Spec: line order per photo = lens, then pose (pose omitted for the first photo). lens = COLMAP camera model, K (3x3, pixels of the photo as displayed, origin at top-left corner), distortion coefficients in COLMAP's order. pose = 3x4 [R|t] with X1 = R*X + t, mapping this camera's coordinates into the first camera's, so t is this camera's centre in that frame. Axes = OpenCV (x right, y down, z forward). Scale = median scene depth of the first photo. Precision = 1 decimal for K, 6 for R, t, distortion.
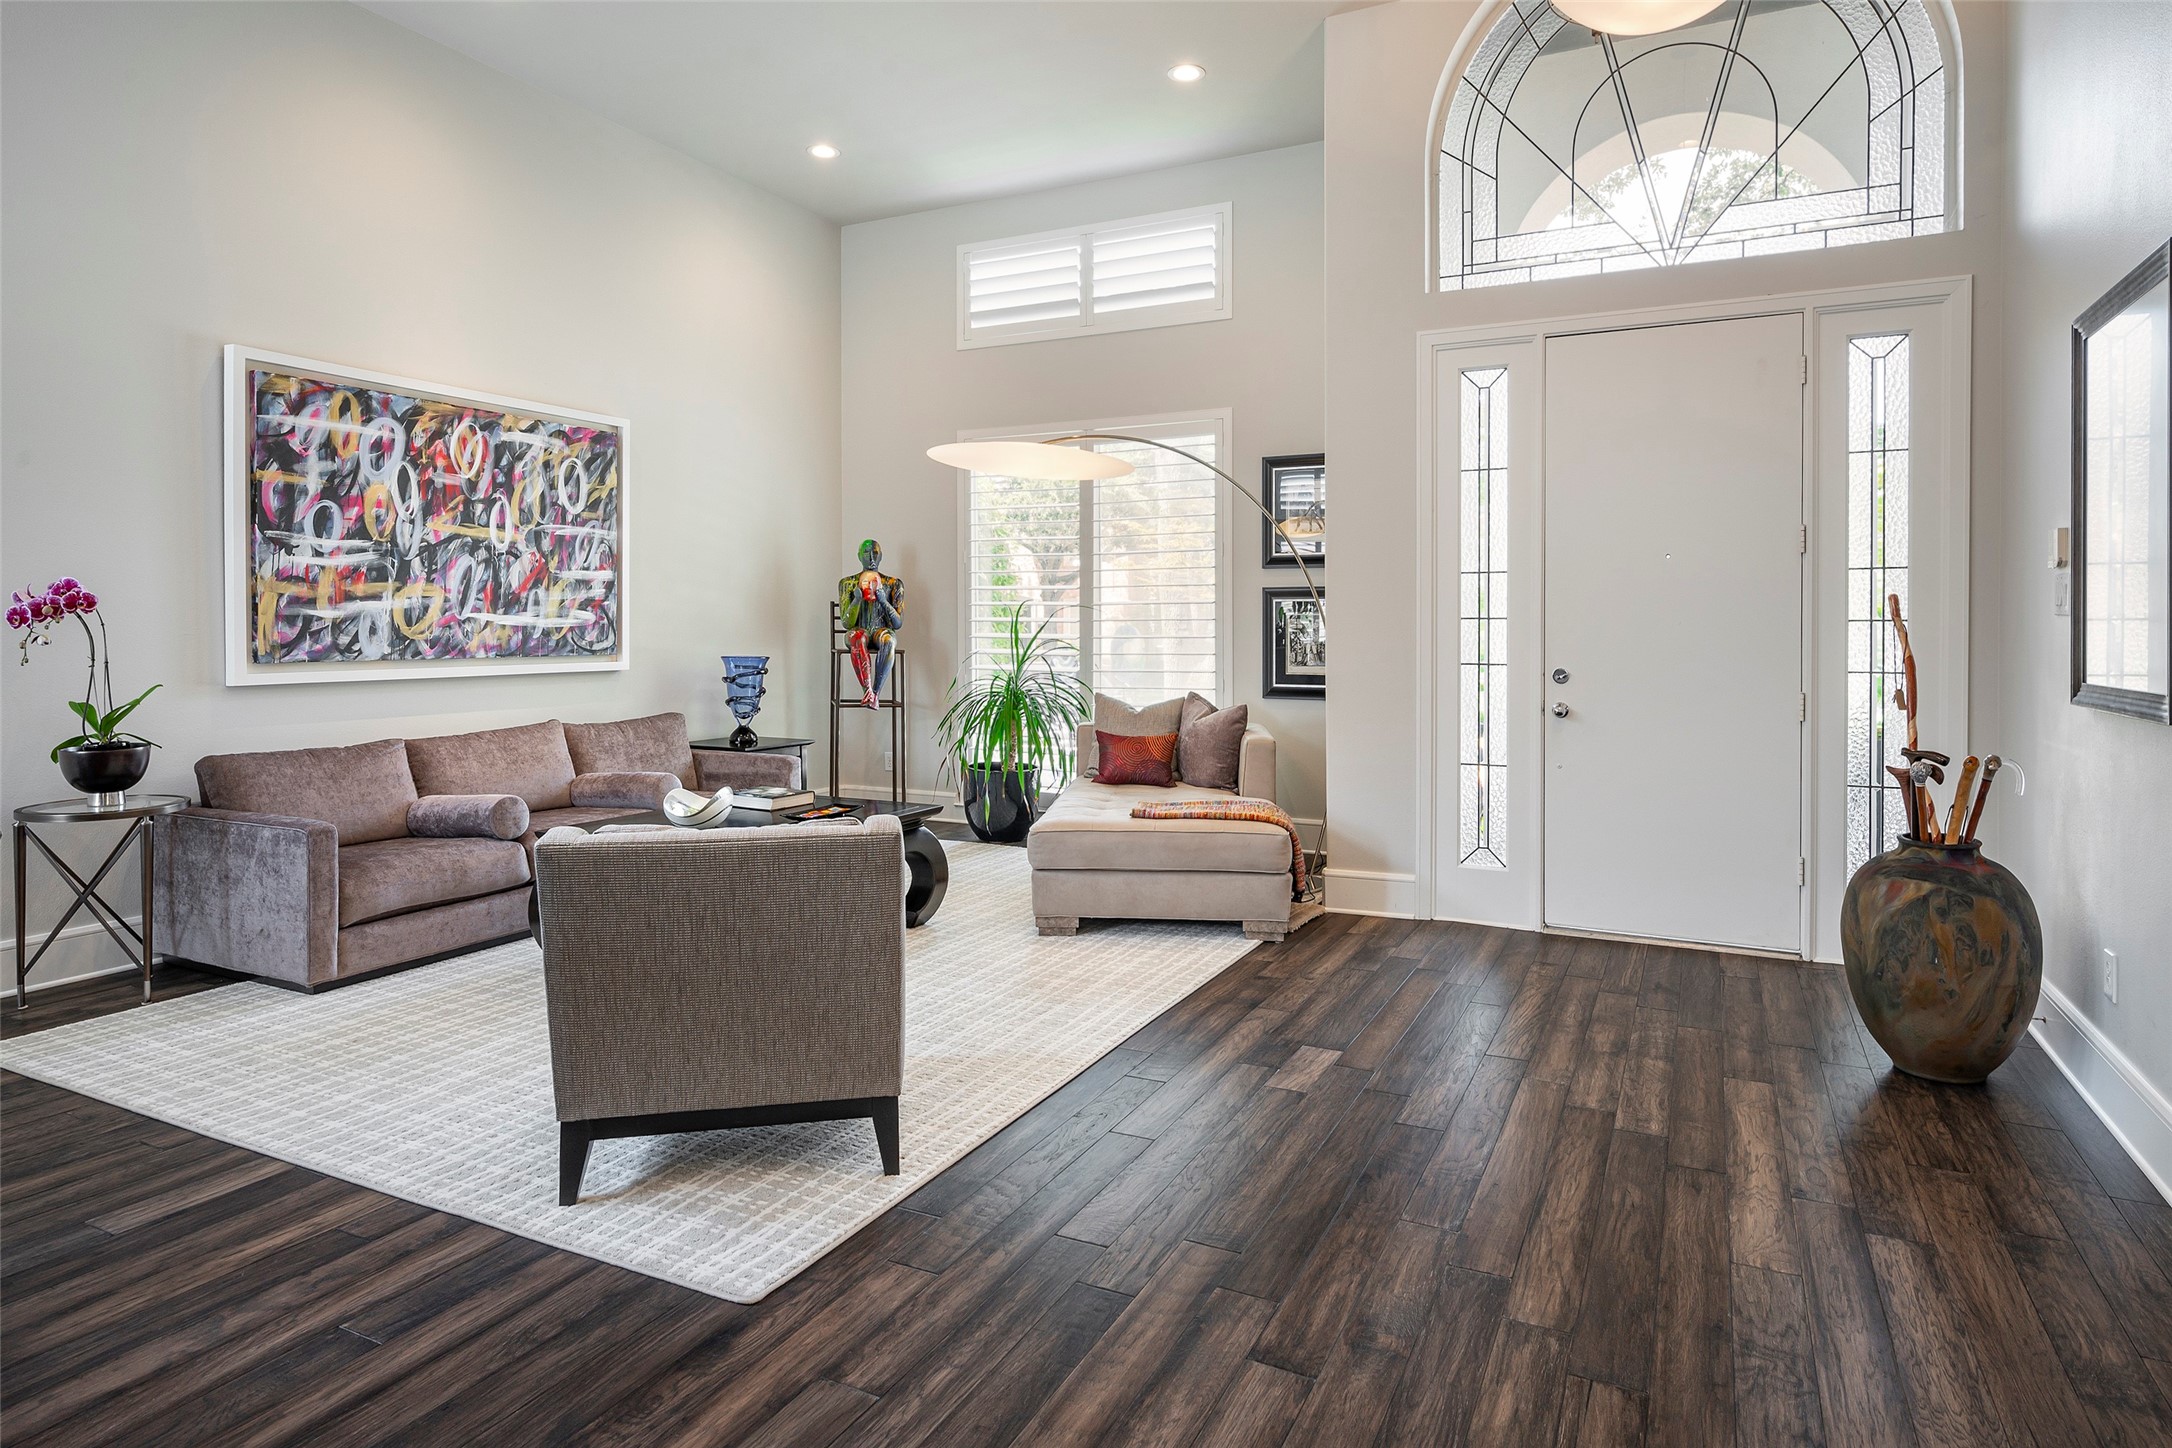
lens RADIAL K [[1206.8, 0, 1139.5], [0, 1206.8, 633.1], [0, 0, 1]] dist [0.001601, 0.000689]
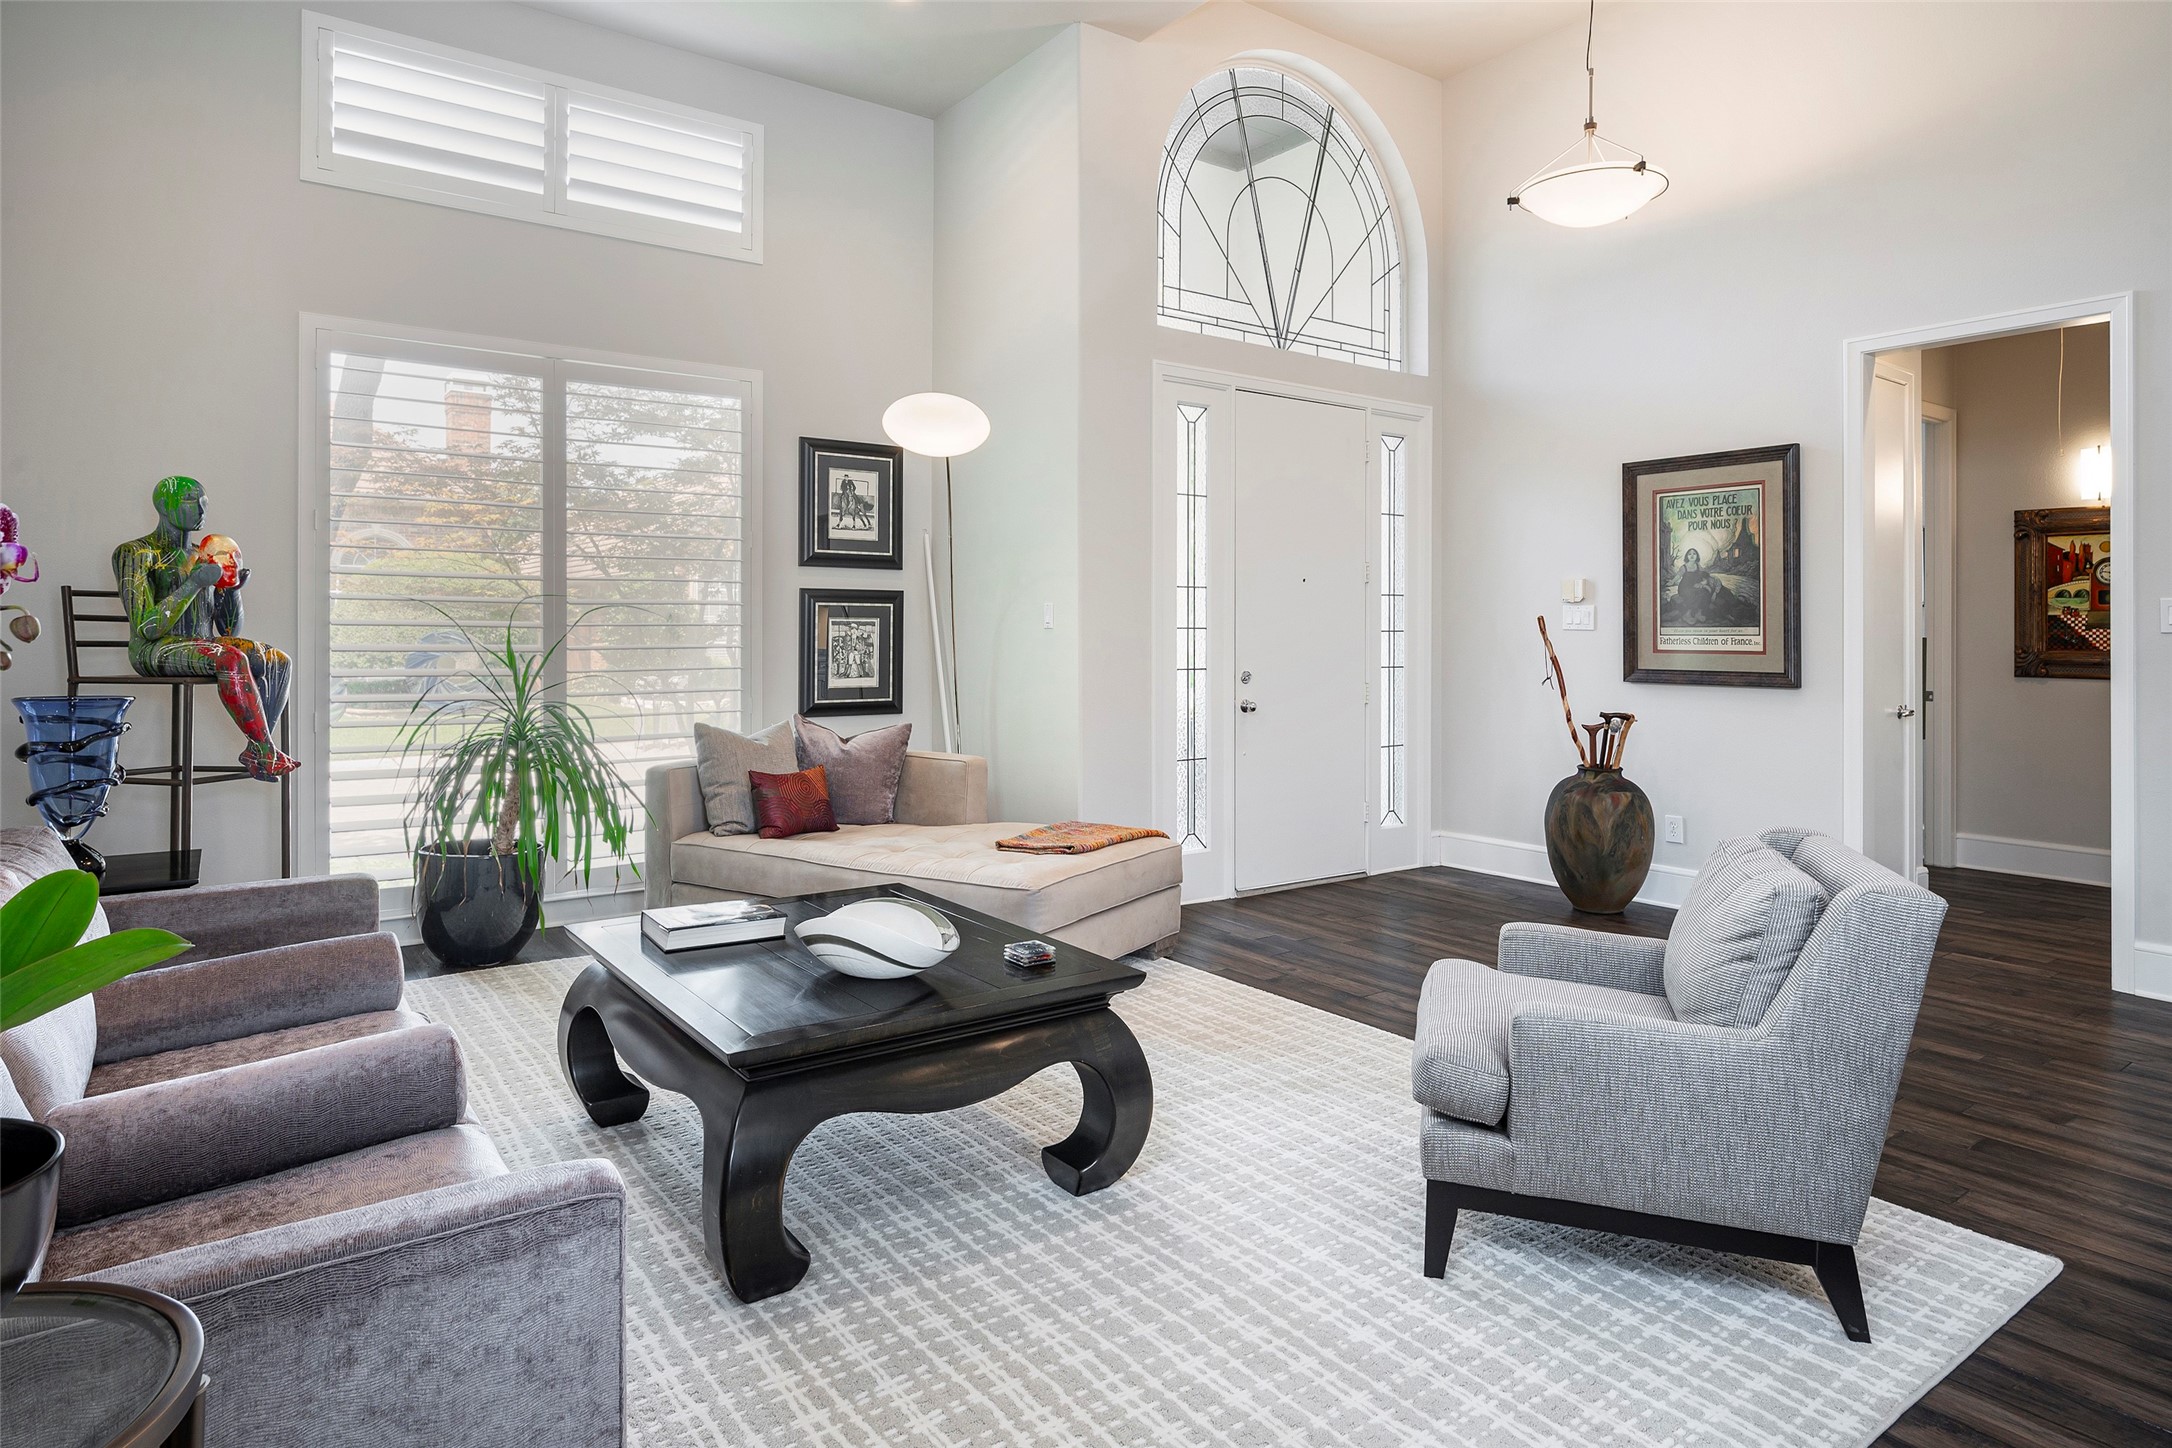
lens RADIAL K [[1231.7, 0, 1081.9], [0, 1231.7, 610.7], [0, 0, 1]] dist [-0.001683, -0.002075]
pose [[0.478558, 0.013753, 0.877948, -0.726160], [0.001360, 0.999865, -0.016405, -0.009340], [-0.878055, 0.009045, 0.478474, 0.518933]]
